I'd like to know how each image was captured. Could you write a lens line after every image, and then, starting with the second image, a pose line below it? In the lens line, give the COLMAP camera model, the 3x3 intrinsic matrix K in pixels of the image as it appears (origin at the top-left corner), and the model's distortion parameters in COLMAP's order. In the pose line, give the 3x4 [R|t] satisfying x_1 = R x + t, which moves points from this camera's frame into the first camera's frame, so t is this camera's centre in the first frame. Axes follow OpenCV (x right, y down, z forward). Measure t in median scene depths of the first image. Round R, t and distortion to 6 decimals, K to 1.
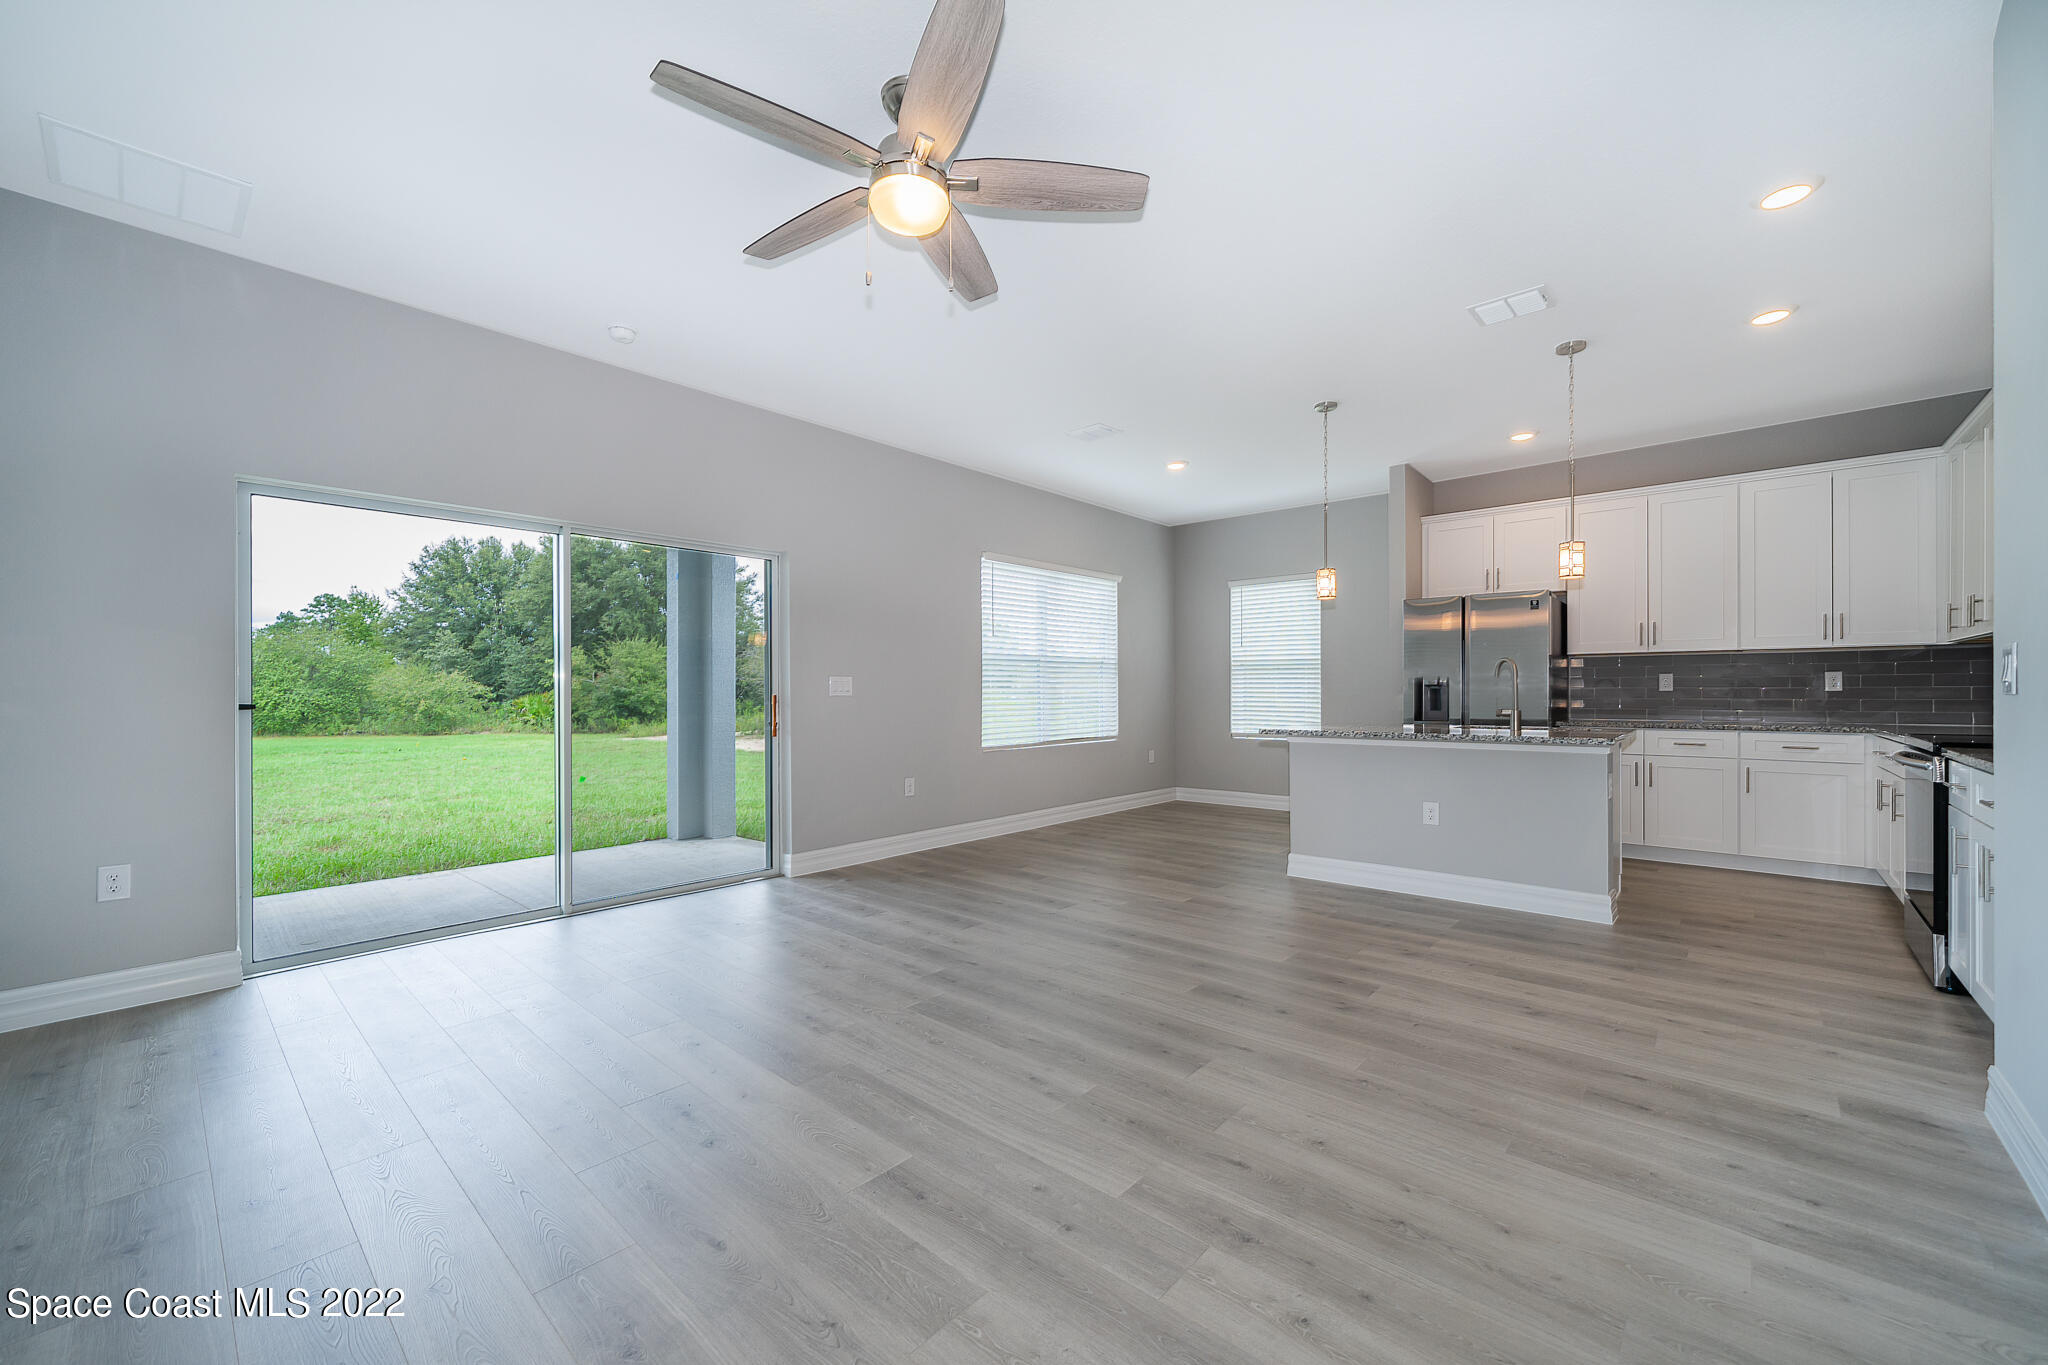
lens RADIAL K [[799.3, 0, 1026.1], [0, 799.3, 693.3], [0, 0, 1]] dist [-0.002628, -0.000198]
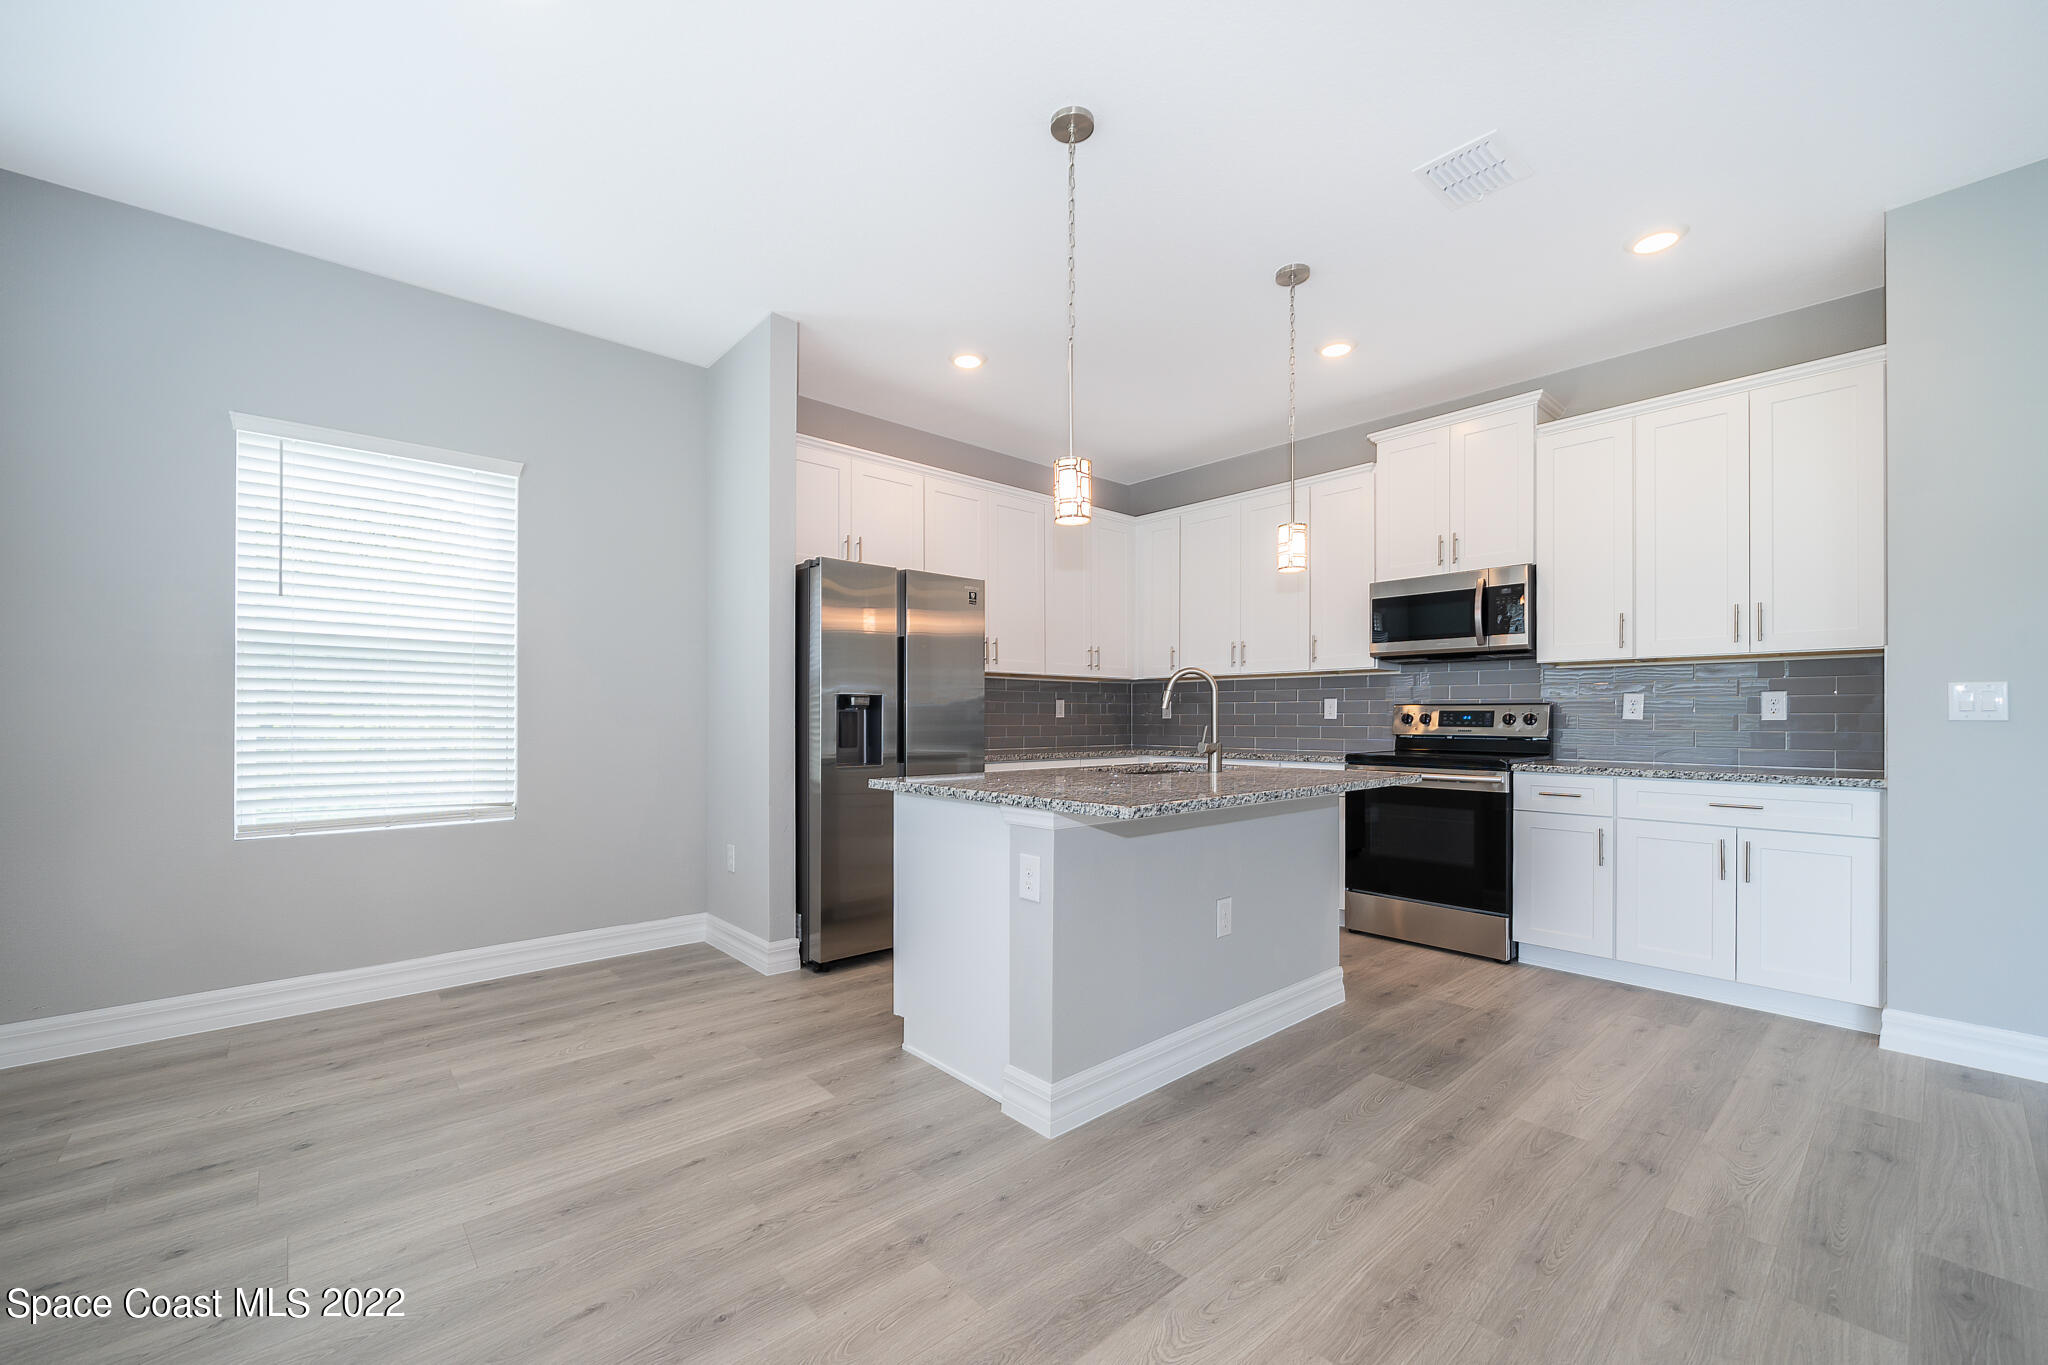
lens RADIAL K [[829.0, 0, 1023.3], [0, 829.0, 716.0], [0, 0, 1]] dist [0.000106, -0.000074]
pose [[0.121266, 0.004662, 0.992609, -0.149422], [0.000534, 0.999989, -0.004762, 0.000955], [-0.992620, 0.001108, 0.121262, 1.187326]]
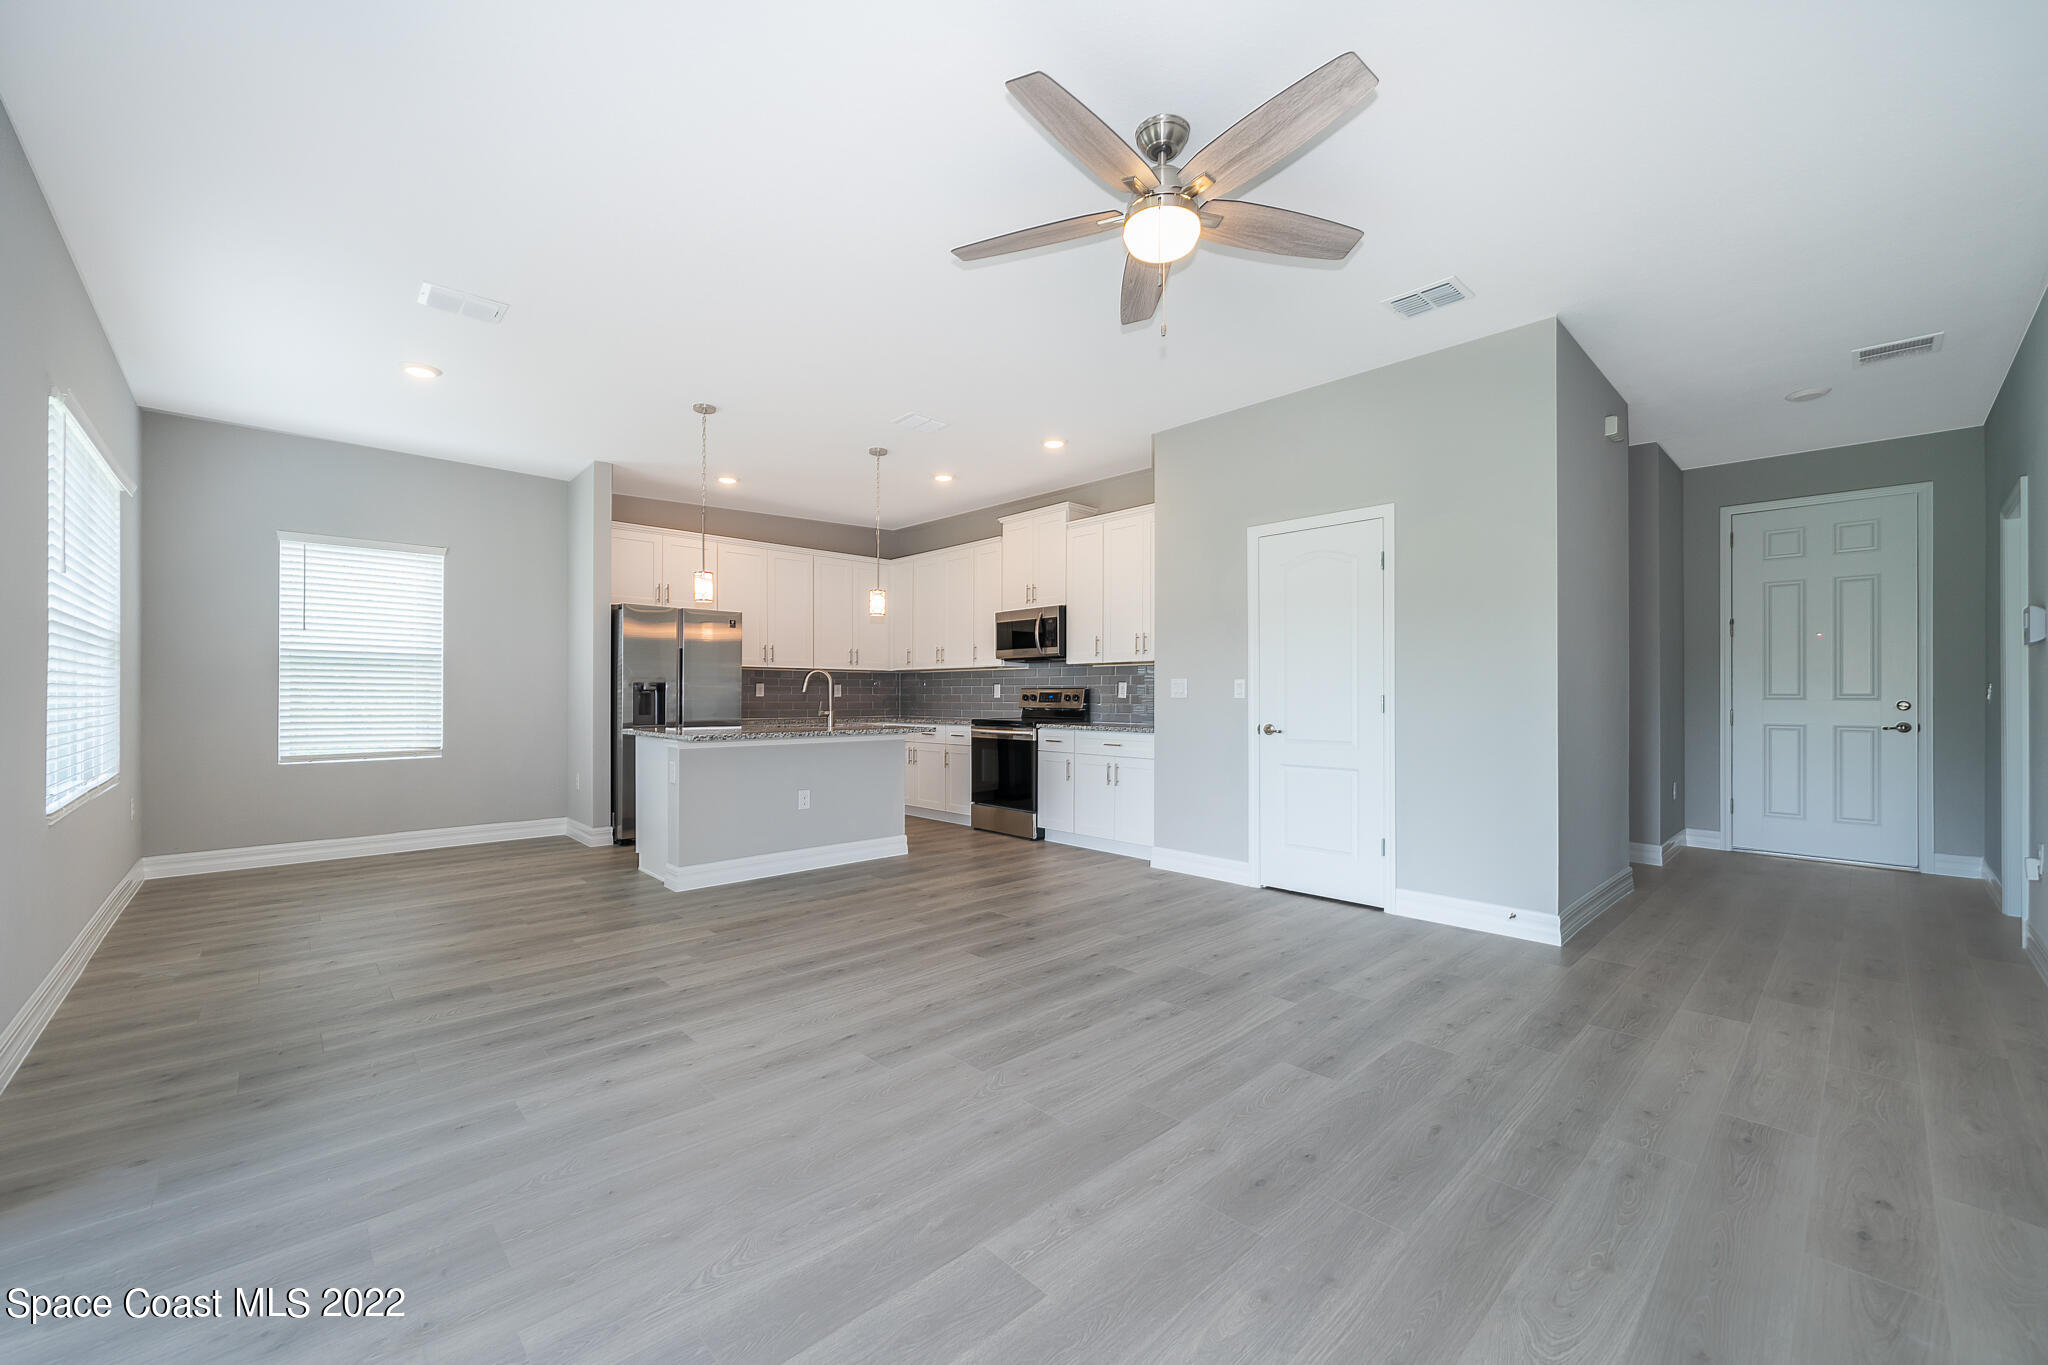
lens RADIAL K [[799.3, 0, 1026.1], [0, 799.3, 693.3], [0, 0, 1]] dist [-0.002628, -0.000198]
pose [[0.088826, 0.007297, 0.996020, -0.703143], [0.000919, 0.999972, -0.007408, 0.002995], [-0.996047, 0.001574, 0.088816, 0.630564]]
